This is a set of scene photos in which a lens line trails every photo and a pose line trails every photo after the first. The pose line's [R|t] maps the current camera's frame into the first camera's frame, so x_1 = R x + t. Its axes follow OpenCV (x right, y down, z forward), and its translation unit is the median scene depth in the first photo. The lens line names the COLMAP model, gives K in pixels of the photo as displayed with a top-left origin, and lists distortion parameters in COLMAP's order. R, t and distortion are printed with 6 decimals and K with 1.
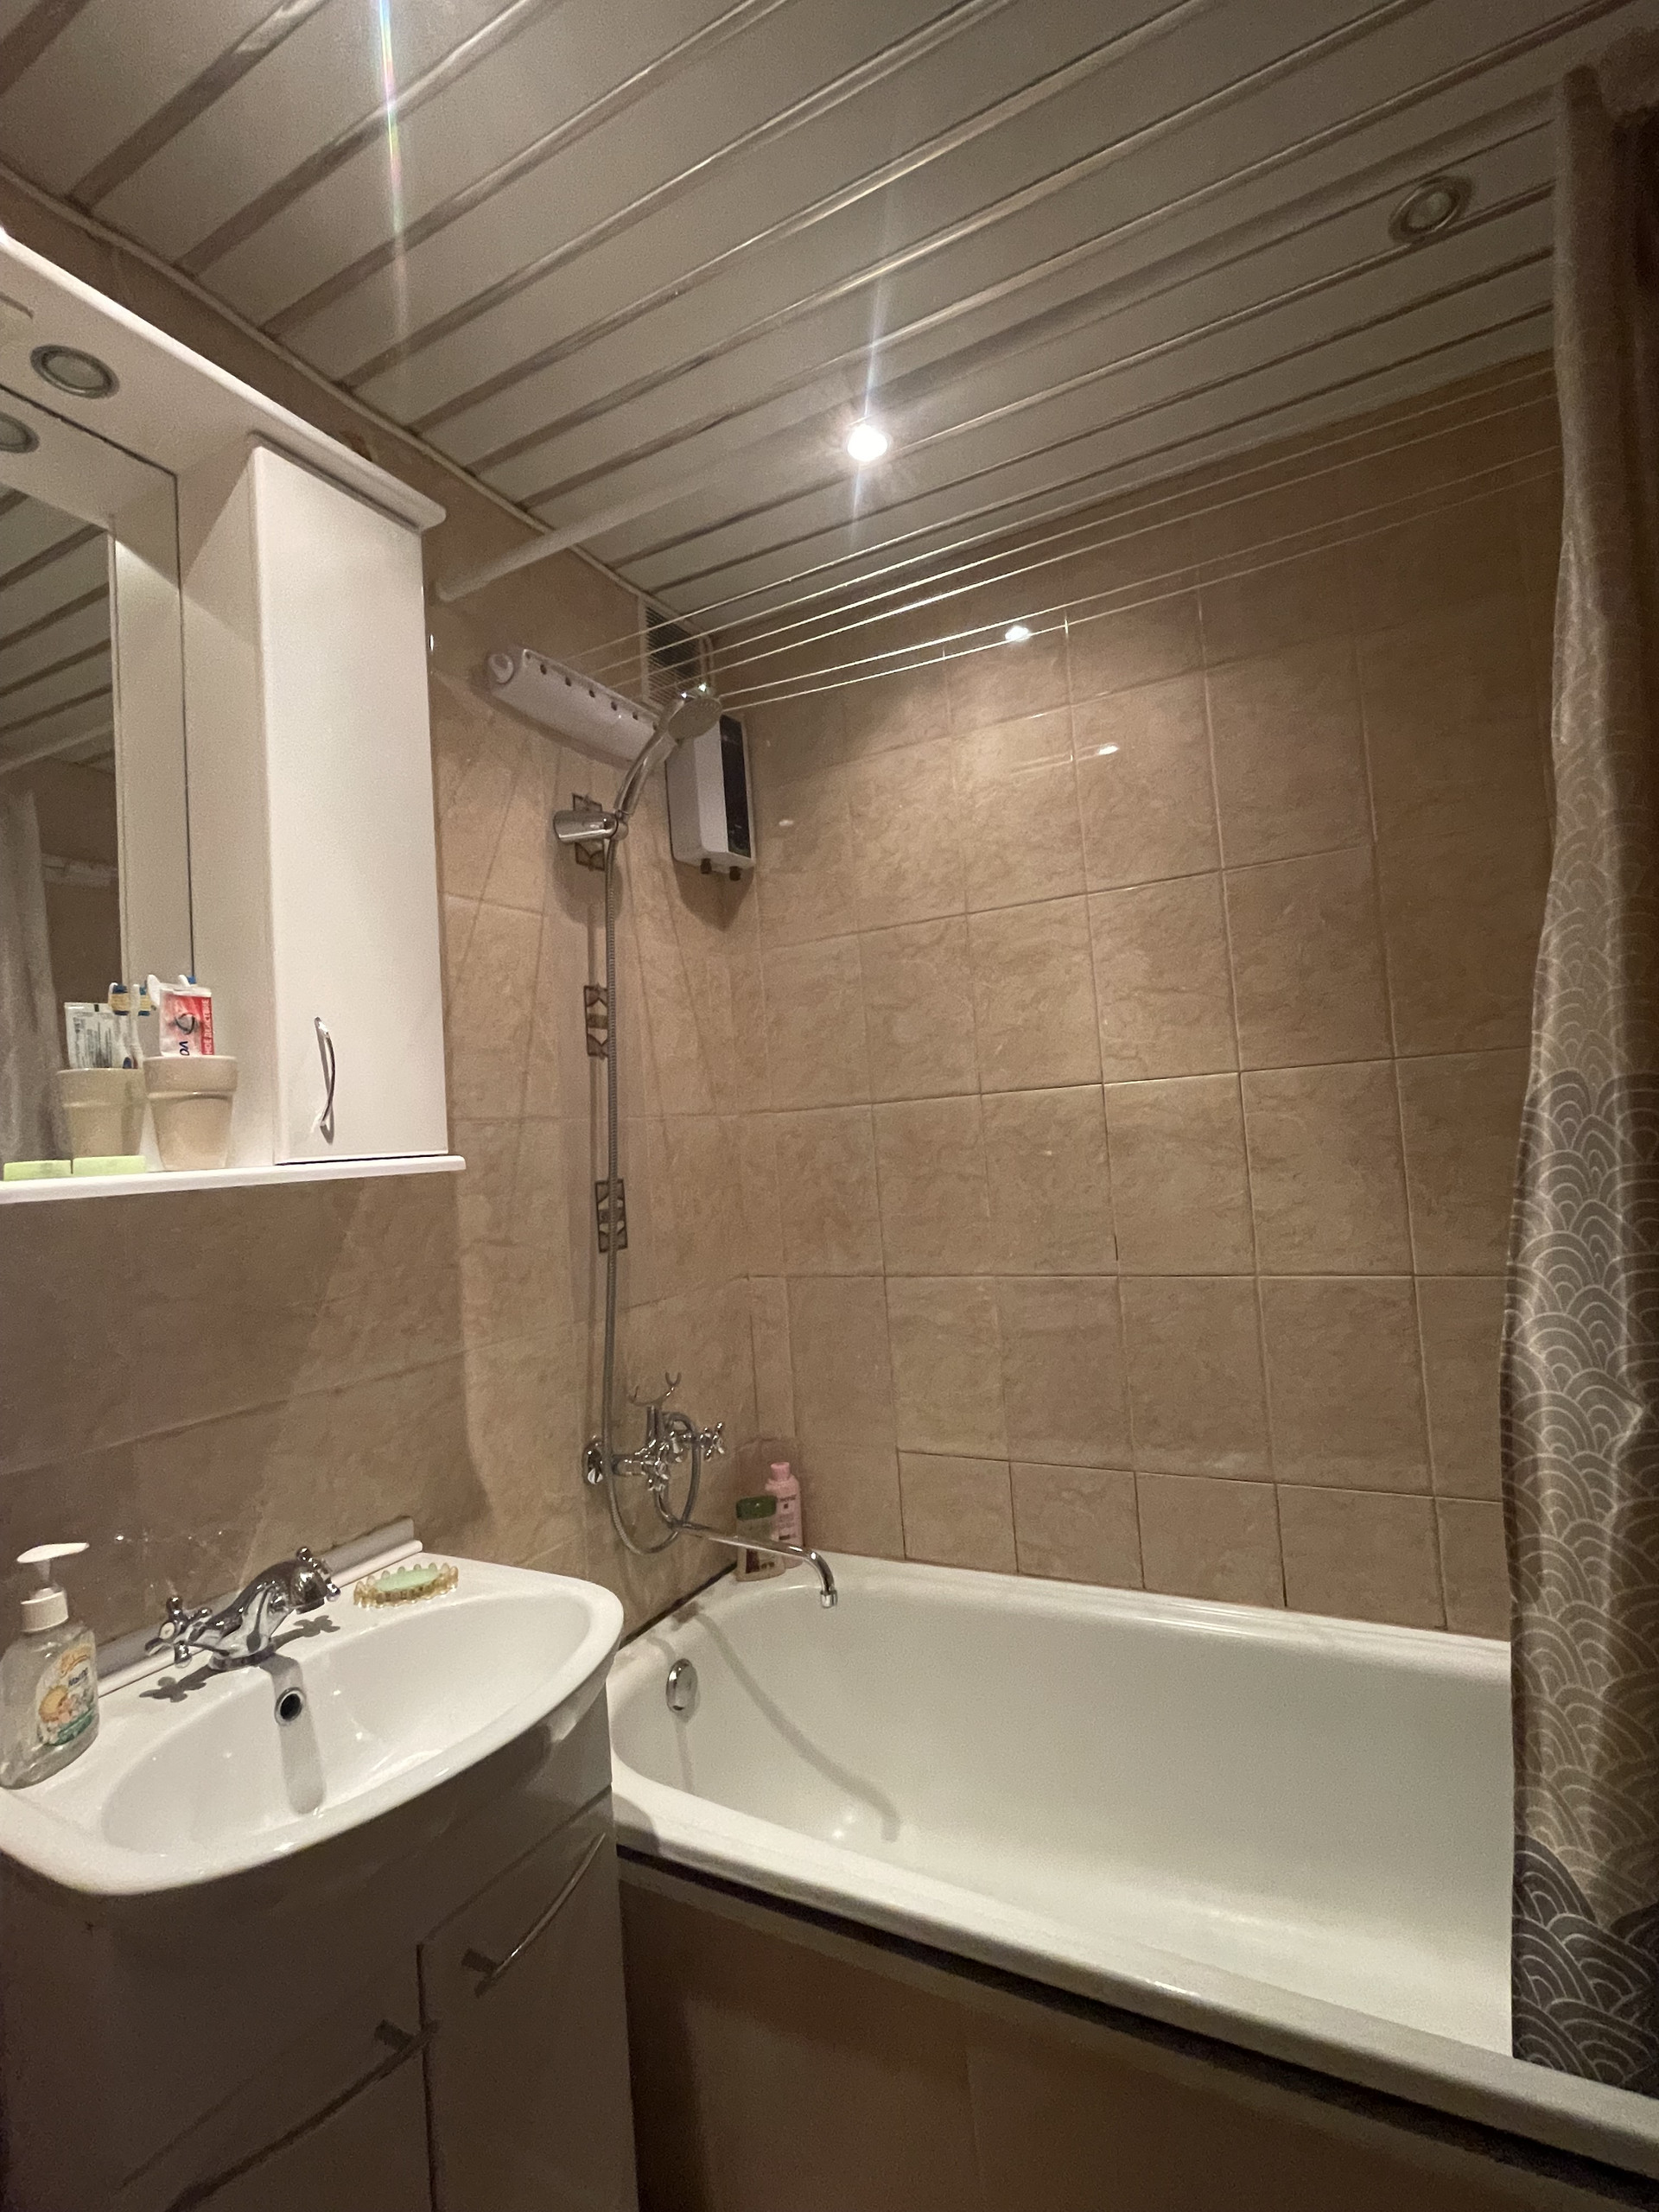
lens RADIAL K [[1050.4, 0, 824.4], [0, 1050.4, 1101.6], [0, 0, 1]] dist [-0.001766, 0.000452]
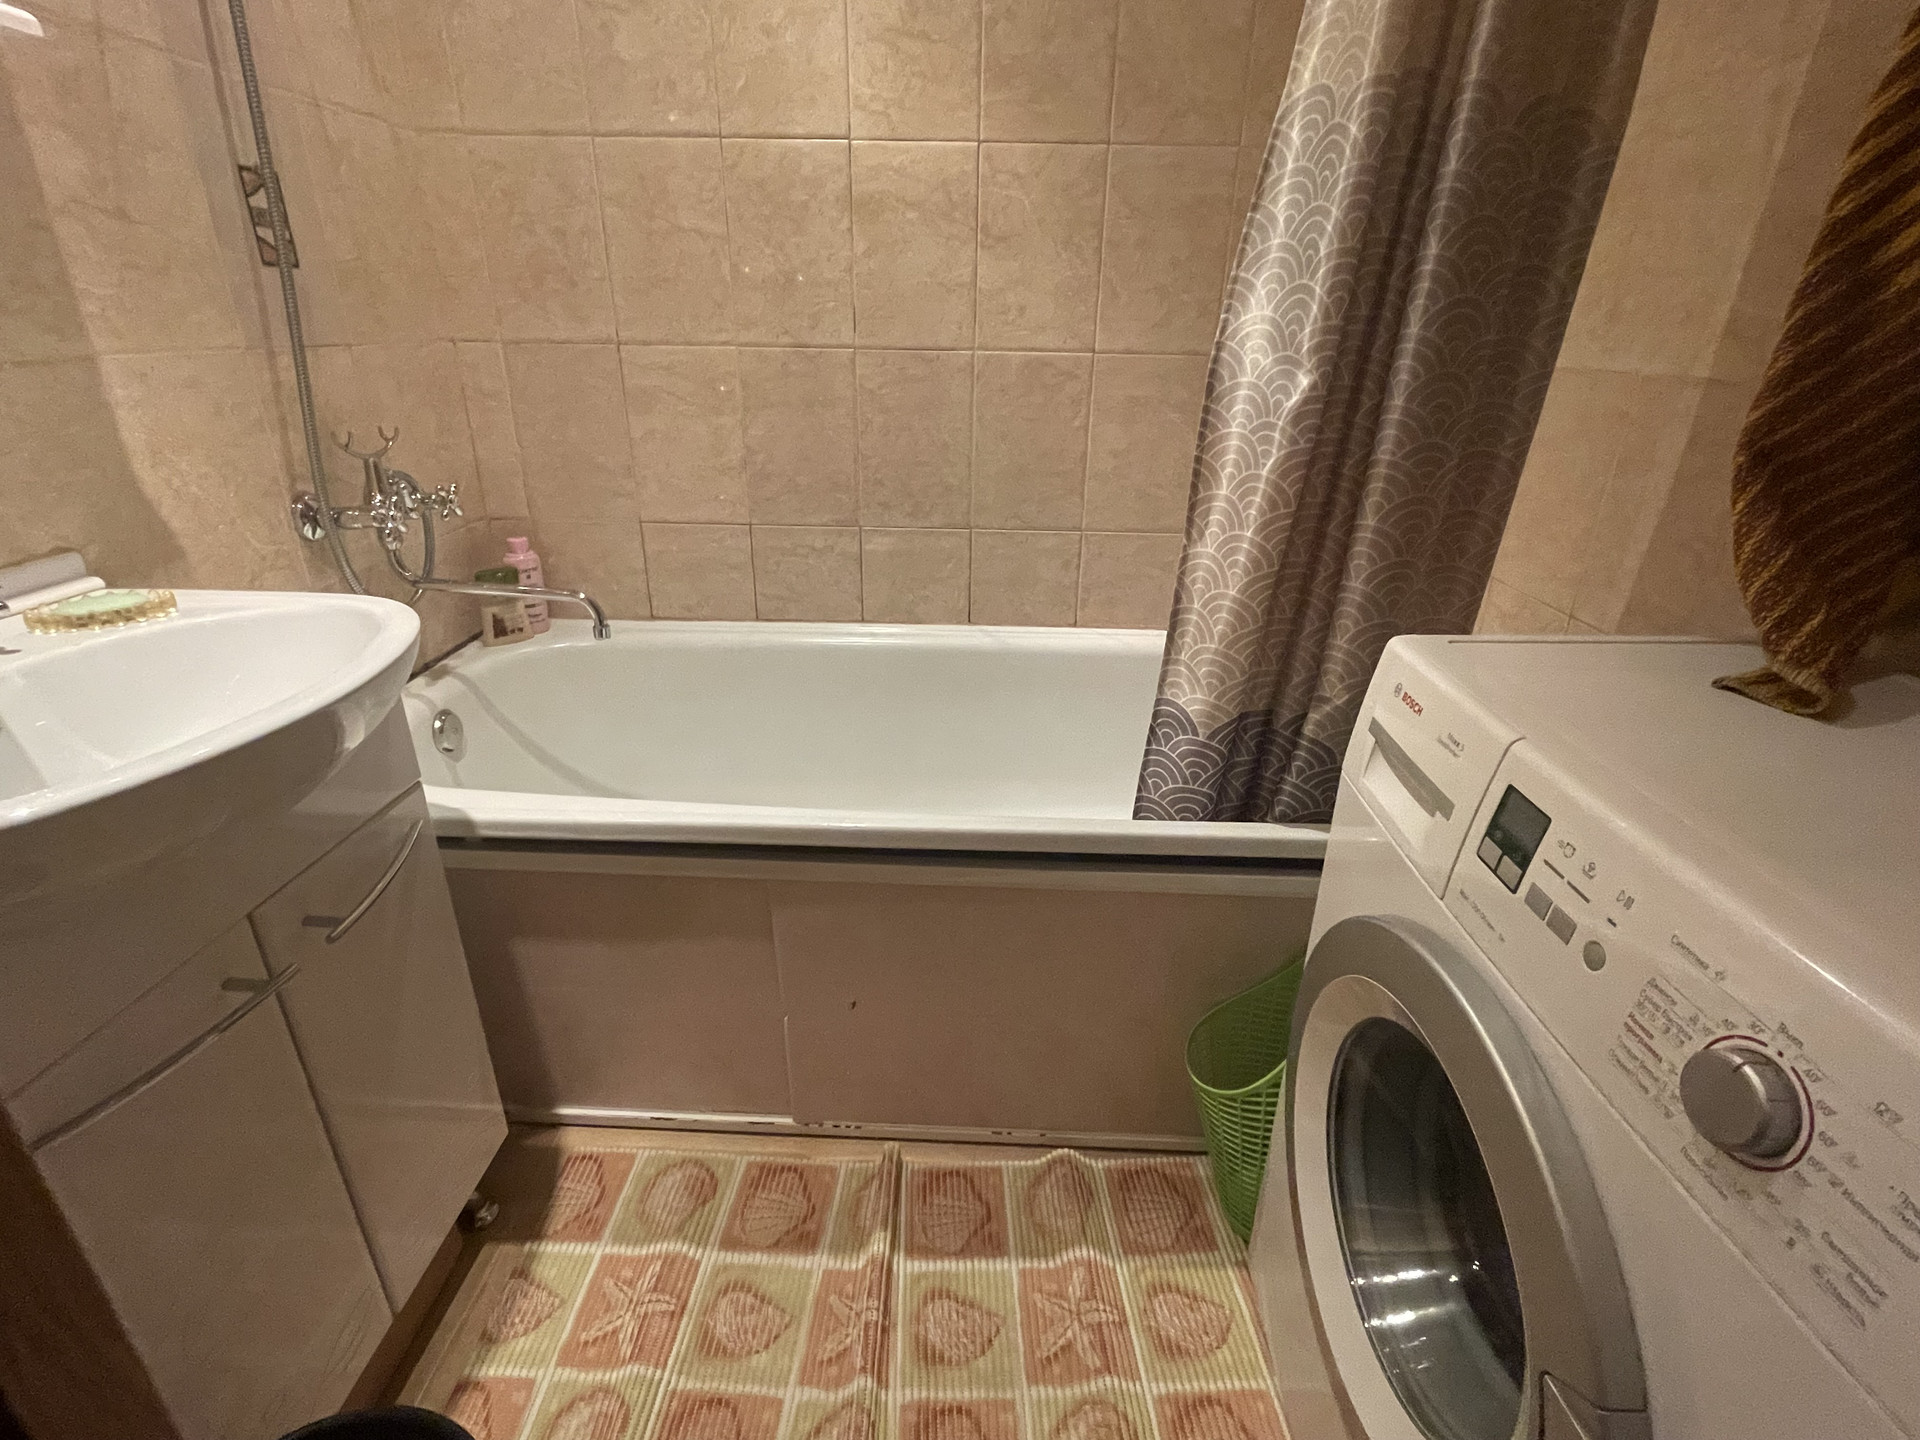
lens RADIAL K [[911.7, 0, 952.7], [0, 911.7, 721.3], [0, 0, 1]] dist [-0.001766, 0.000452]
pose [[0.886768, -0.103811, 0.450406, -0.098508], [-0.095720, 0.912083, 0.398675, 0.138760], [-0.452194, -0.396646, 0.798869, 0.053590]]
